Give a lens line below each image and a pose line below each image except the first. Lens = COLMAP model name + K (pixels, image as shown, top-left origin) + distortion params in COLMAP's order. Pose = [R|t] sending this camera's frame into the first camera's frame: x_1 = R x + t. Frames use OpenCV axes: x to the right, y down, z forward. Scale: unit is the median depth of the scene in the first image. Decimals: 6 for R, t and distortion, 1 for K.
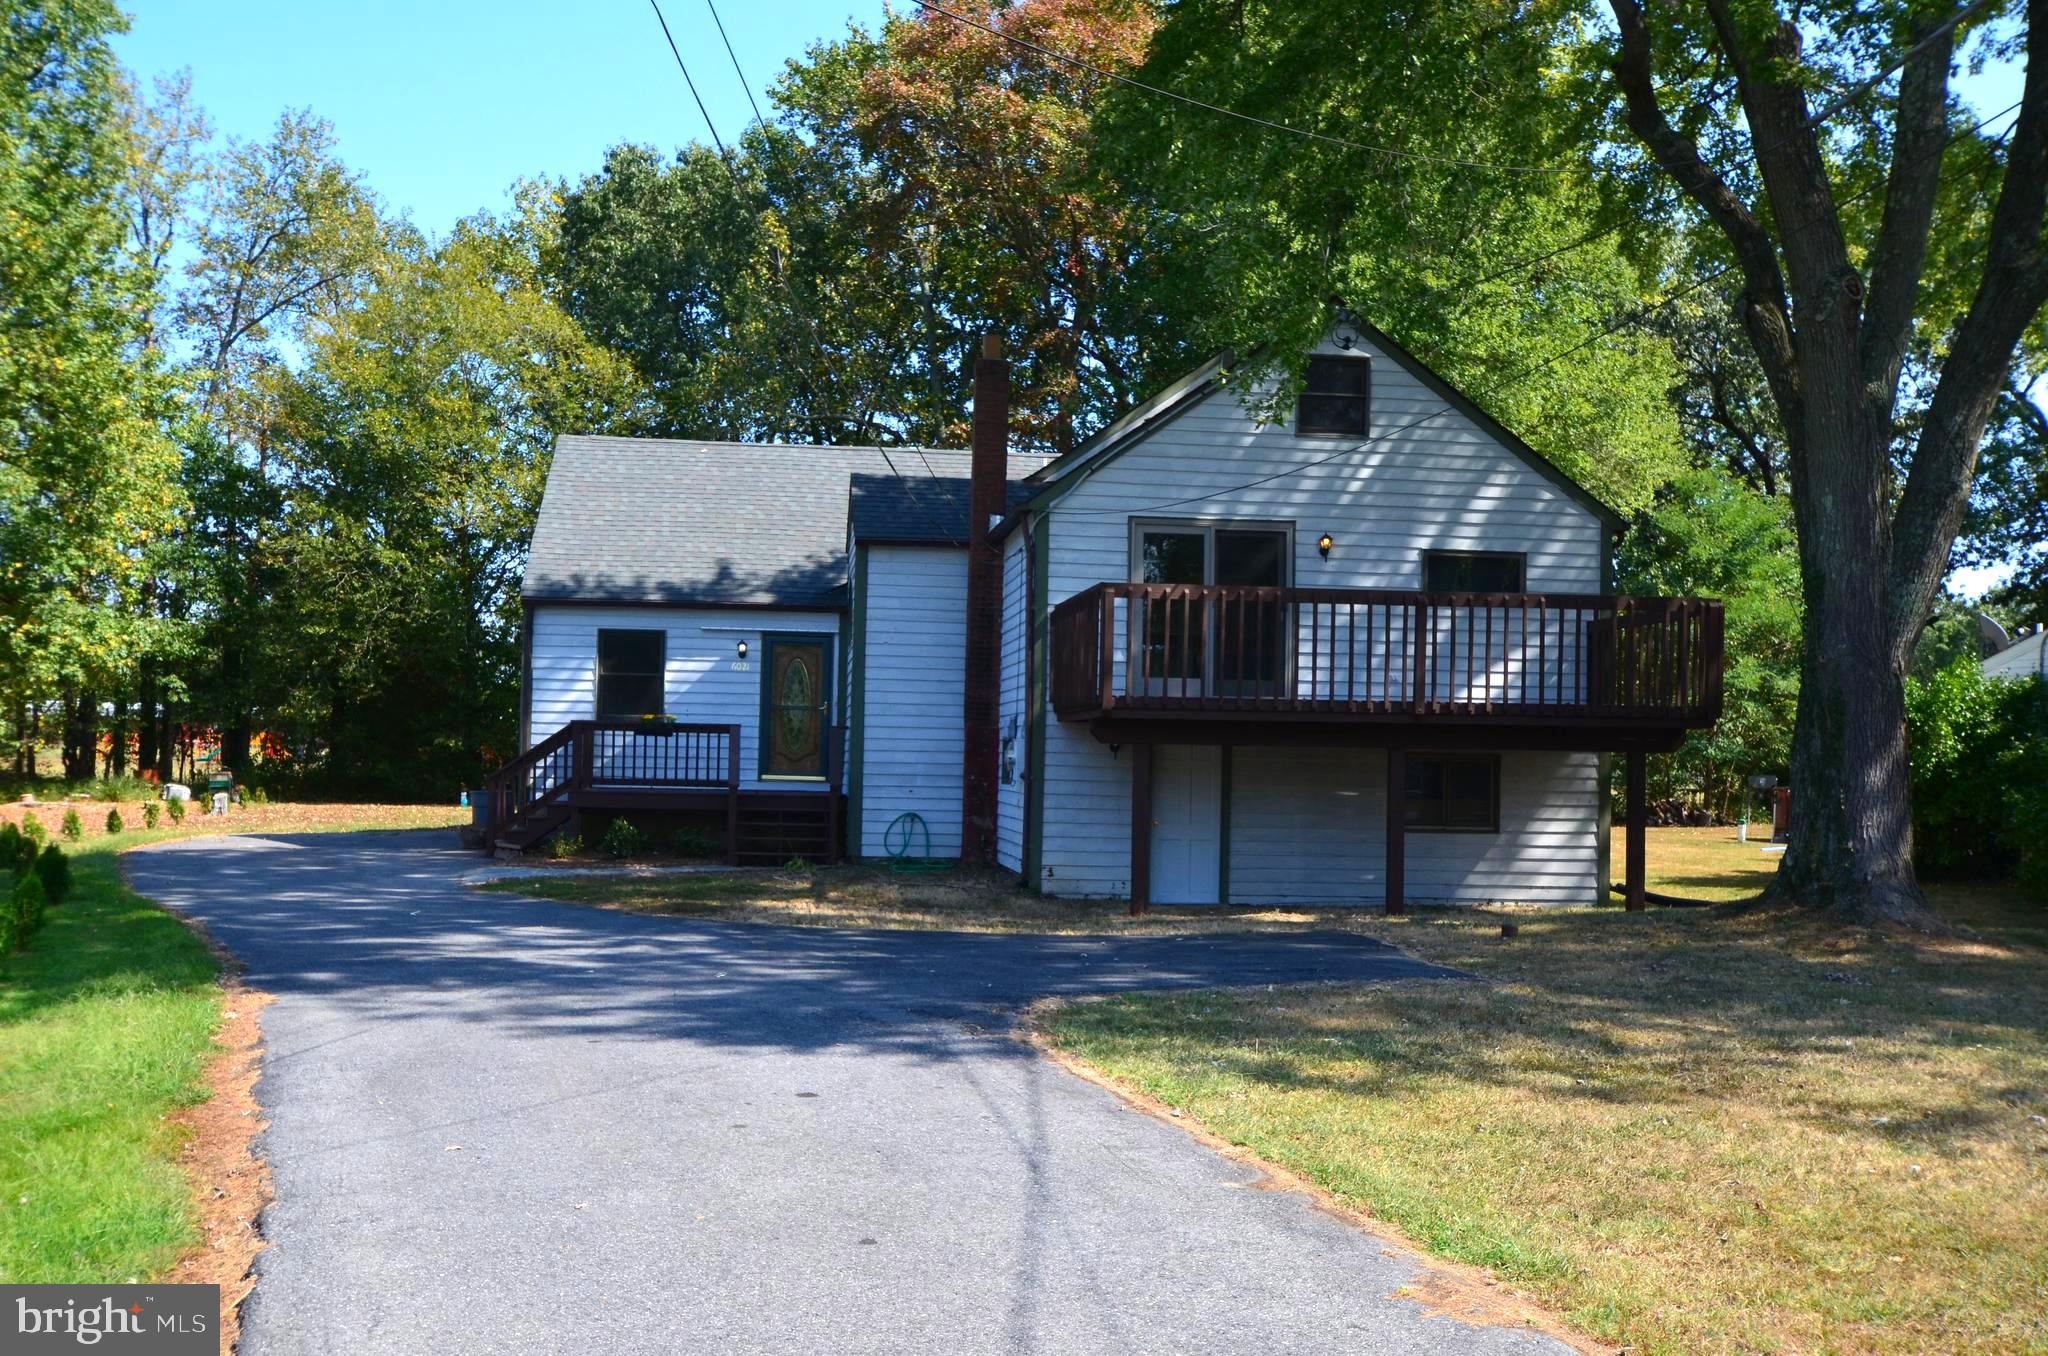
lens RADIAL K [[1971.9, 0, 1024.0], [0, 1971.9, 678.0], [0, 0, 1]] dist [0.033317, -0.015377]
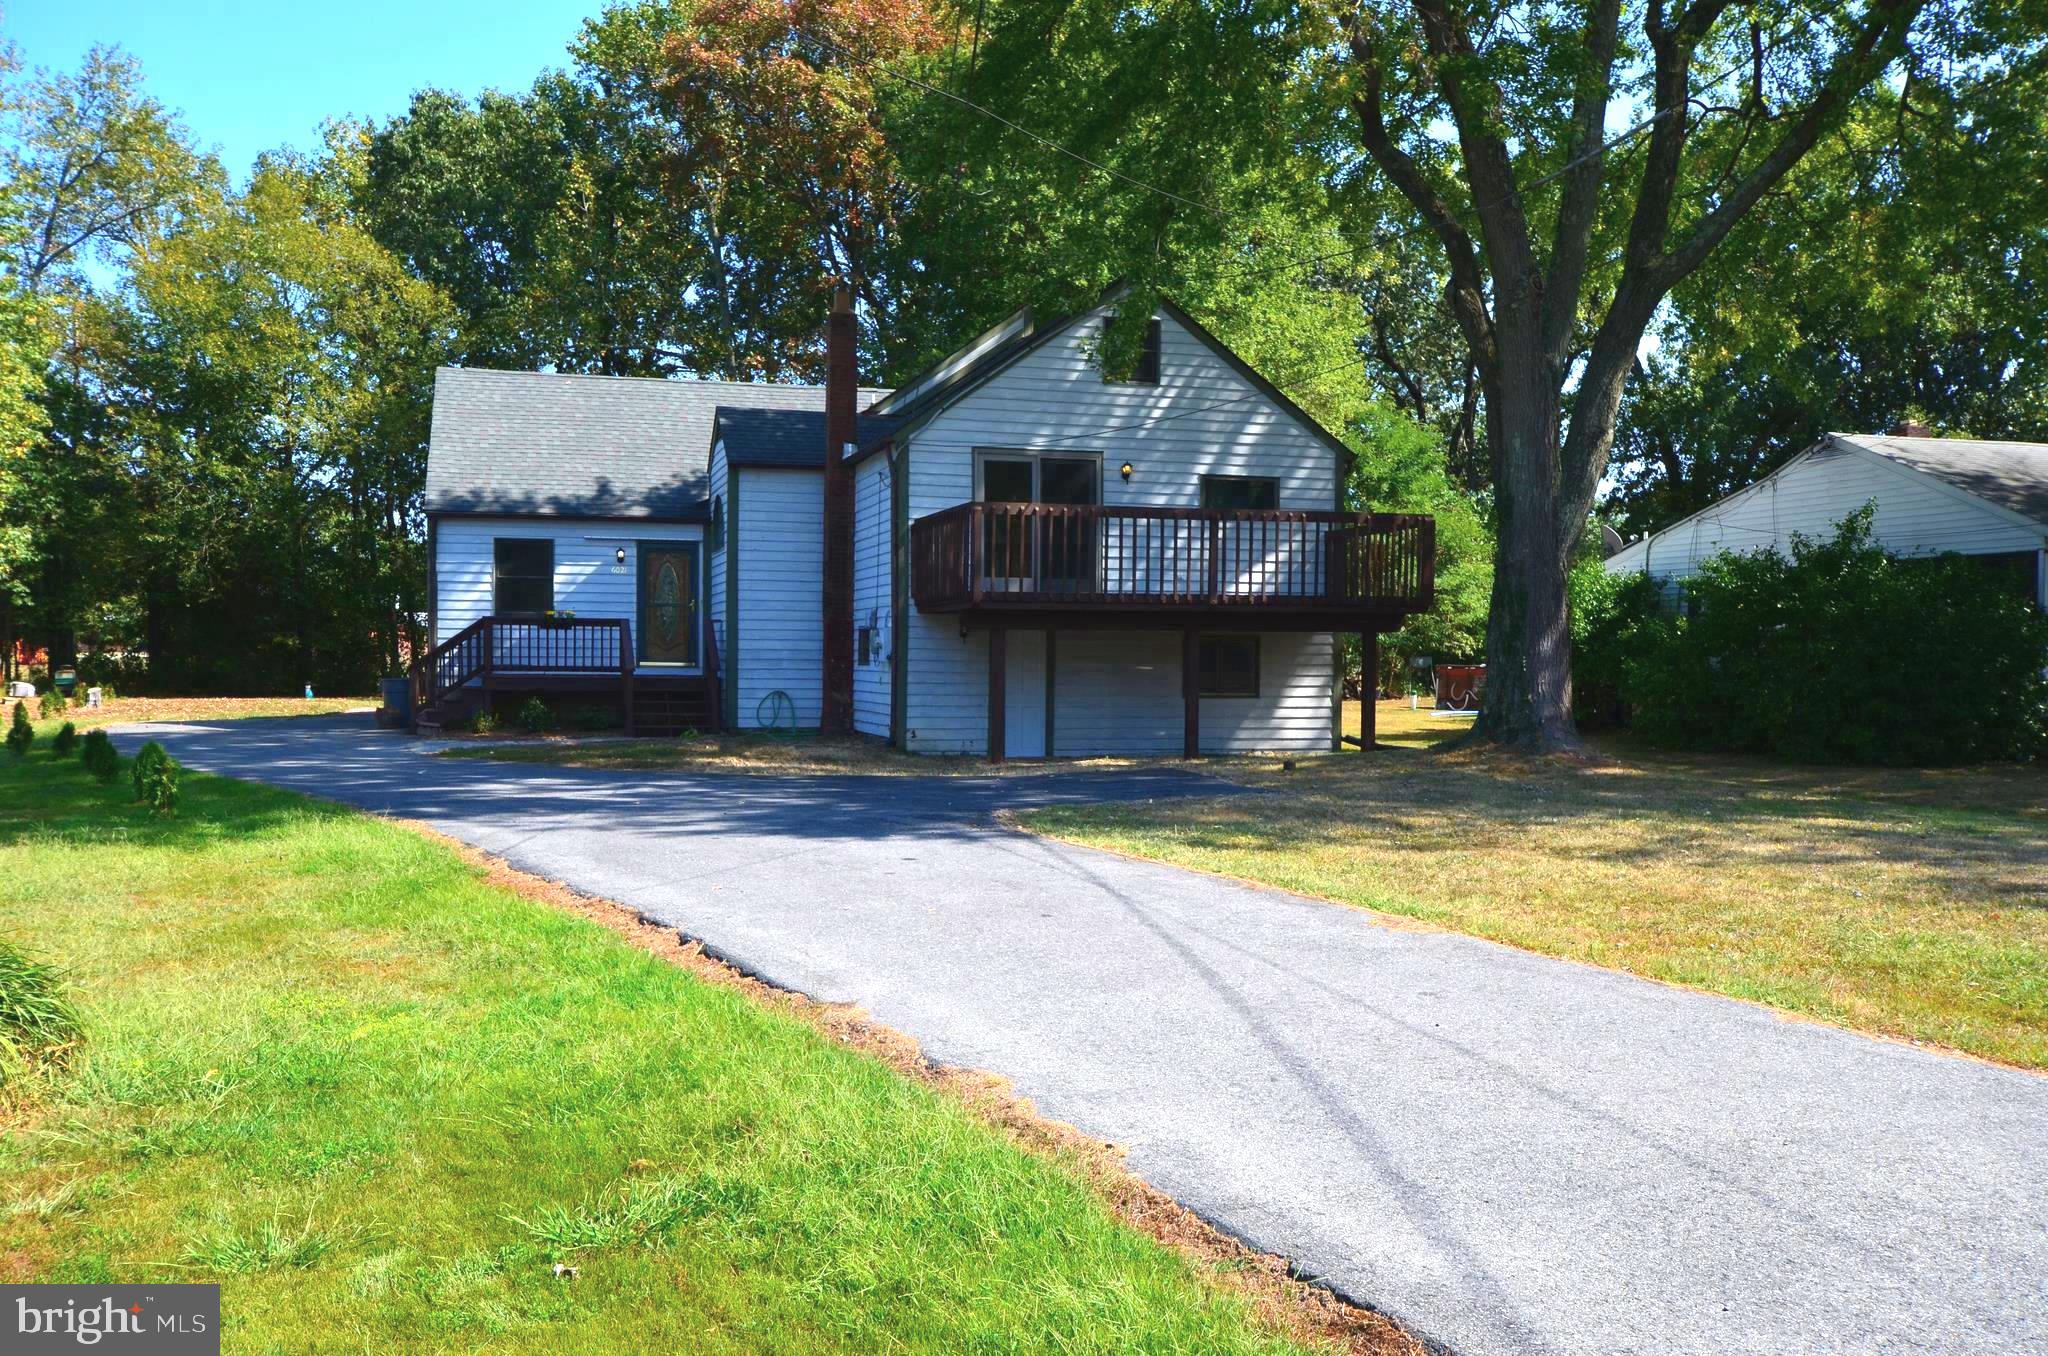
lens RADIAL K [[1826.4, 0, 1024.0], [0, 1826.4, 678.0], [0, 0, 1]] dist [0.027672, -0.016462]
pose [[0.987277, -0.013875, 0.158401, -0.080942], [0.005396, 0.998535, 0.053833, 0.001095], [-0.158916, -0.052293, 0.985906, -0.117974]]
